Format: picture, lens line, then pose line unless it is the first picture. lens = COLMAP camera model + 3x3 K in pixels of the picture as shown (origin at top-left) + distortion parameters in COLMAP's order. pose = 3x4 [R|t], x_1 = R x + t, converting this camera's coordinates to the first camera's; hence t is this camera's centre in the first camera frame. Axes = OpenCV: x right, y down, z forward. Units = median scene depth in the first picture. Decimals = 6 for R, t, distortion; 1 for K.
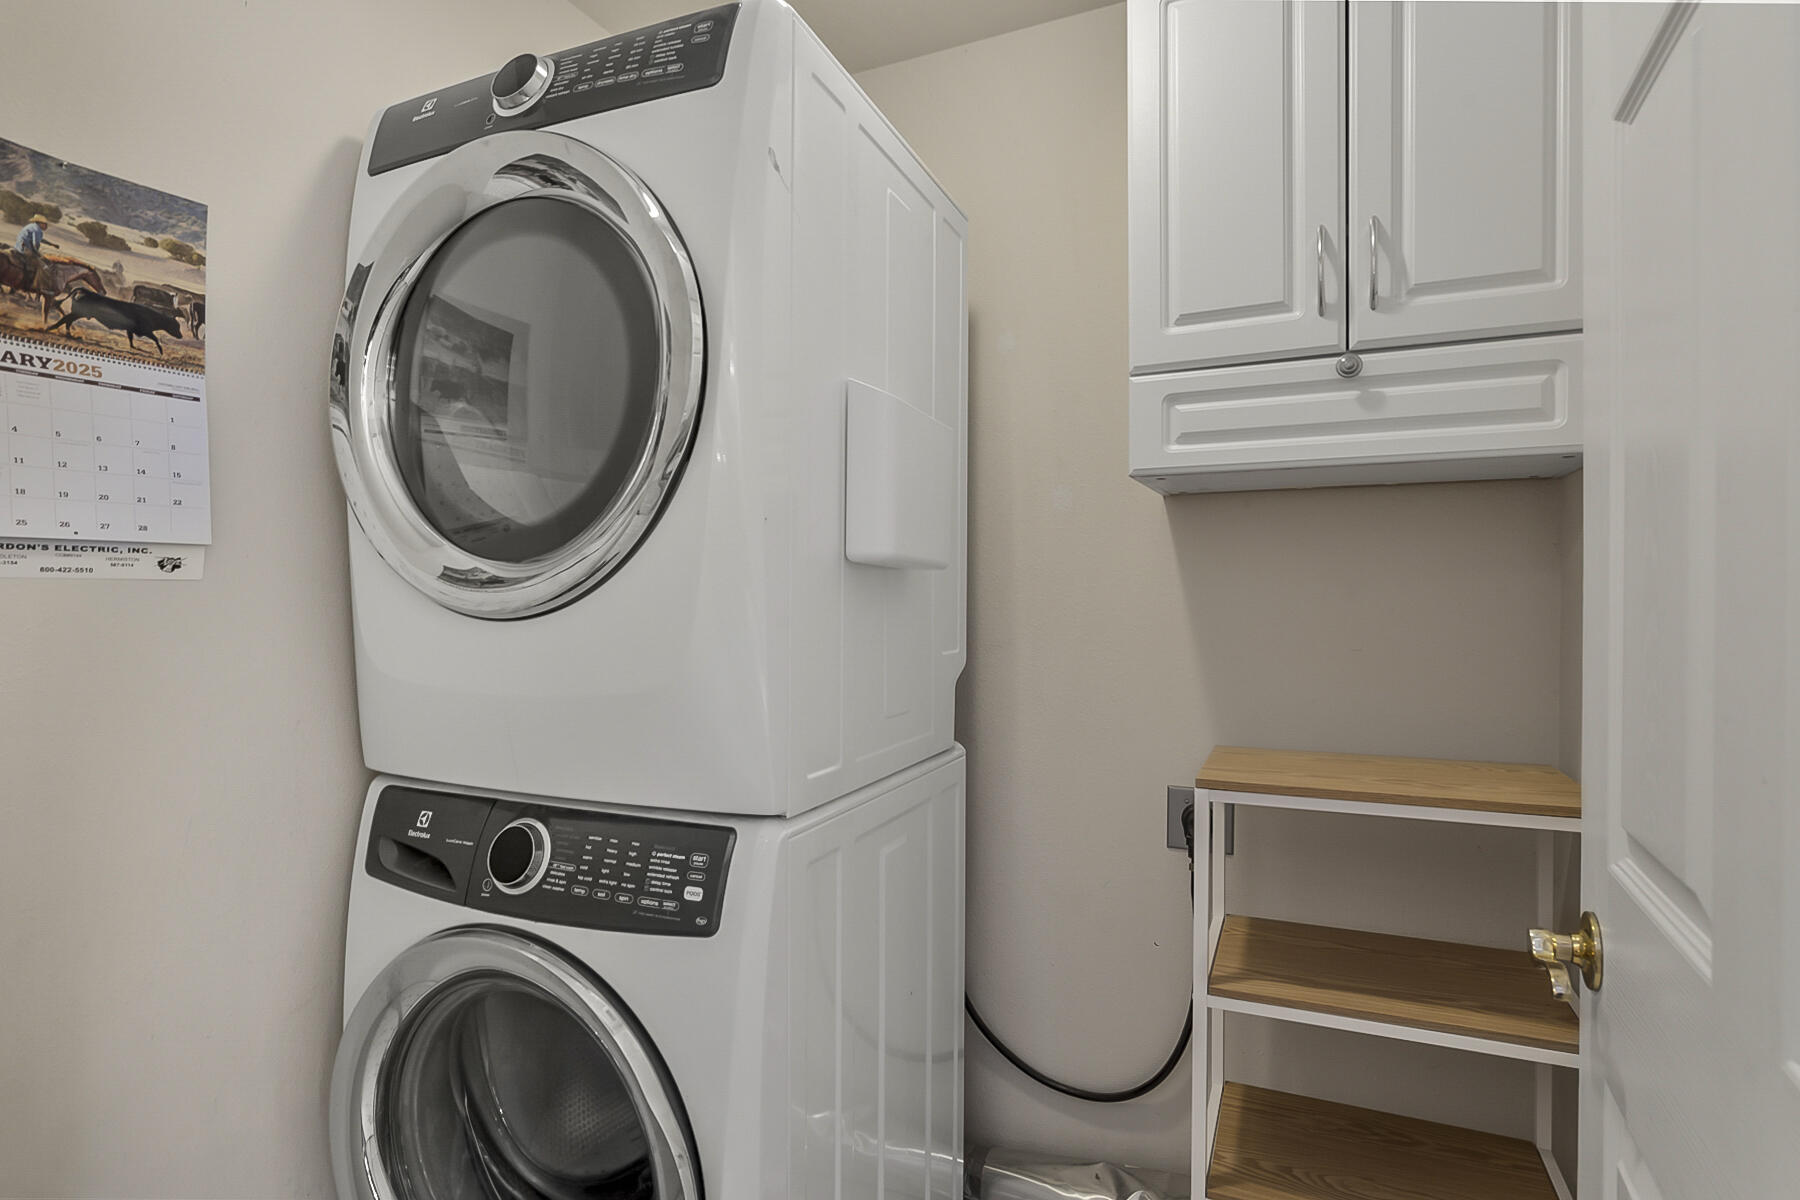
lens RADIAL K [[922.2, 0, 900.1], [0, 922.2, 601.7], [0, 0, 1]] dist [-0.021094, 0.000428]
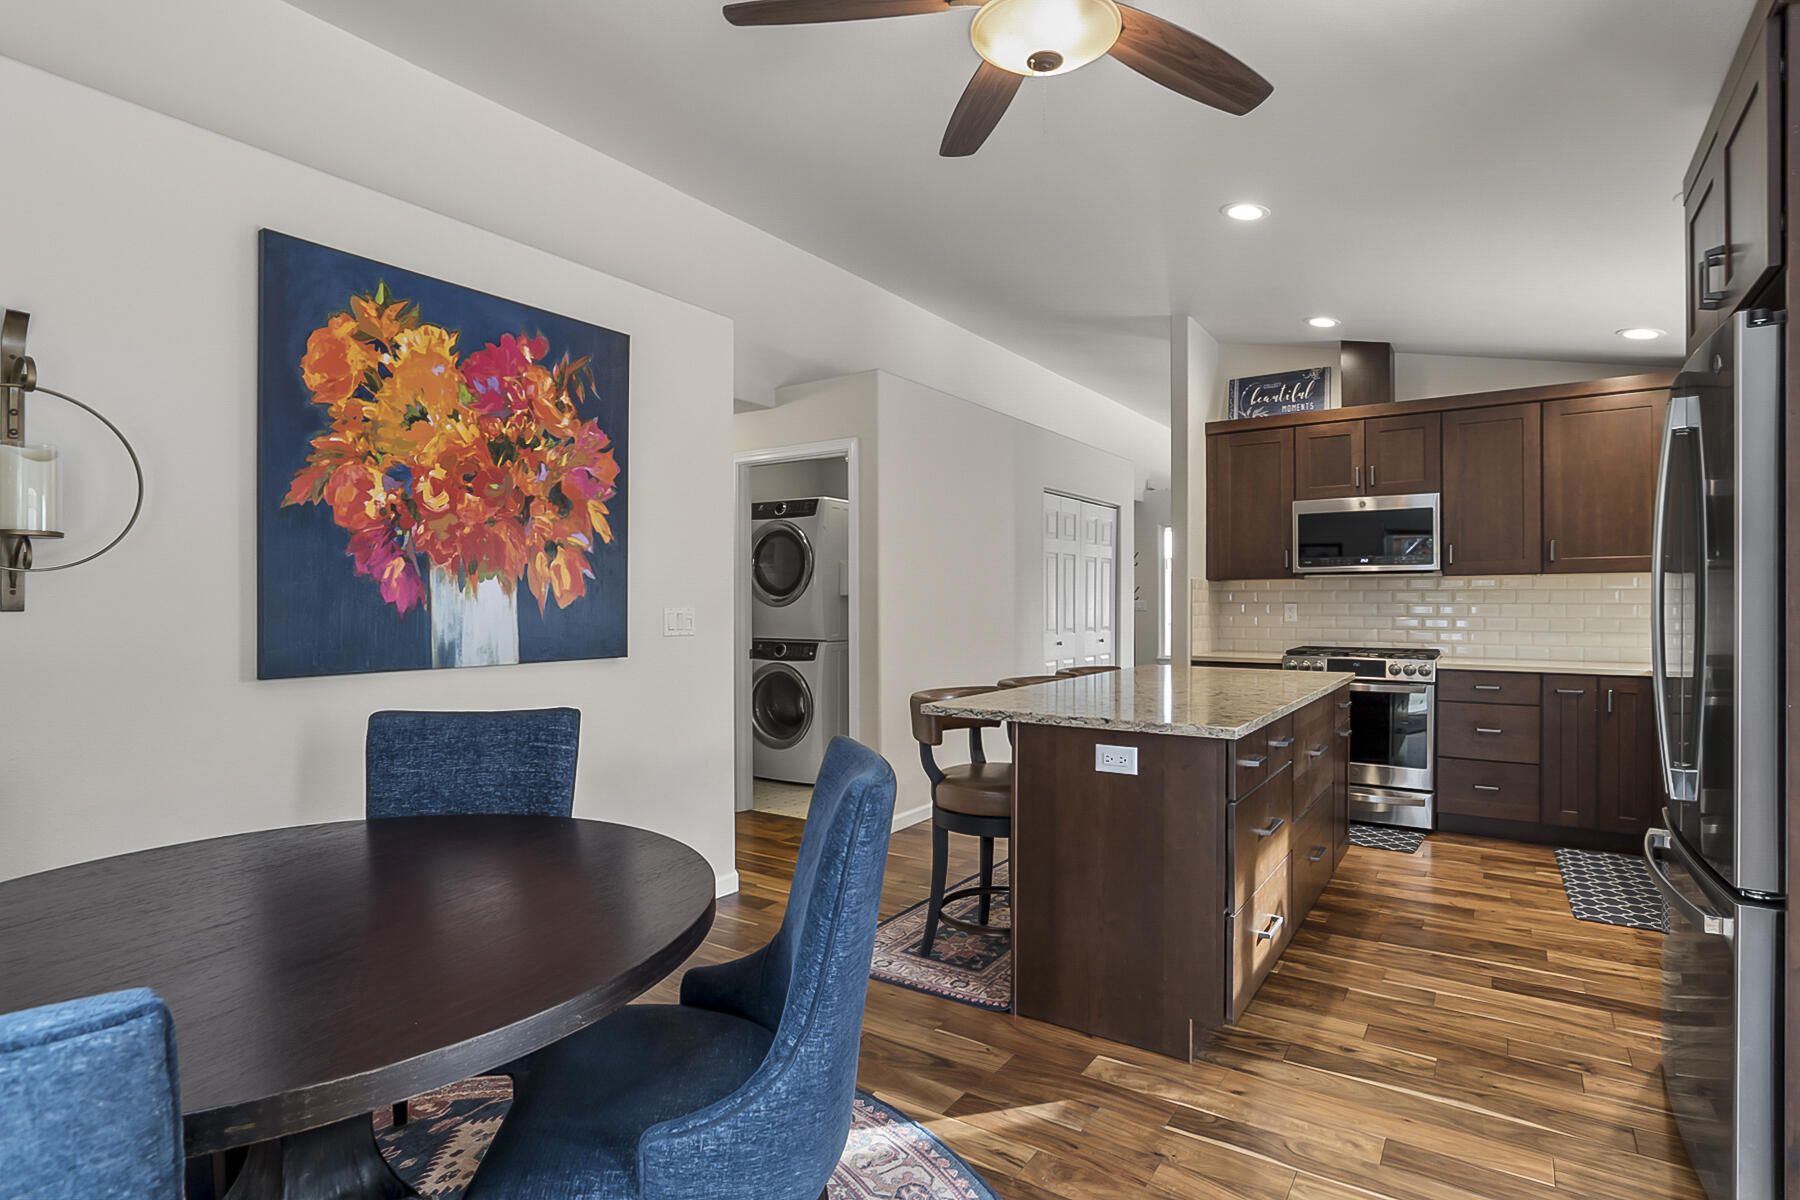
lens RADIAL K [[922.2, 0, 907.9], [0, 922.2, 602.0], [0, 0, 1]] dist [-0.021094, 0.000428]
pose [[0.985465, 0.001482, -0.169874, 1.360264], [-0.001882, 0.999996, -0.002196, -0.002020], [0.169870, 0.002484, 0.985463, -4.603381]]
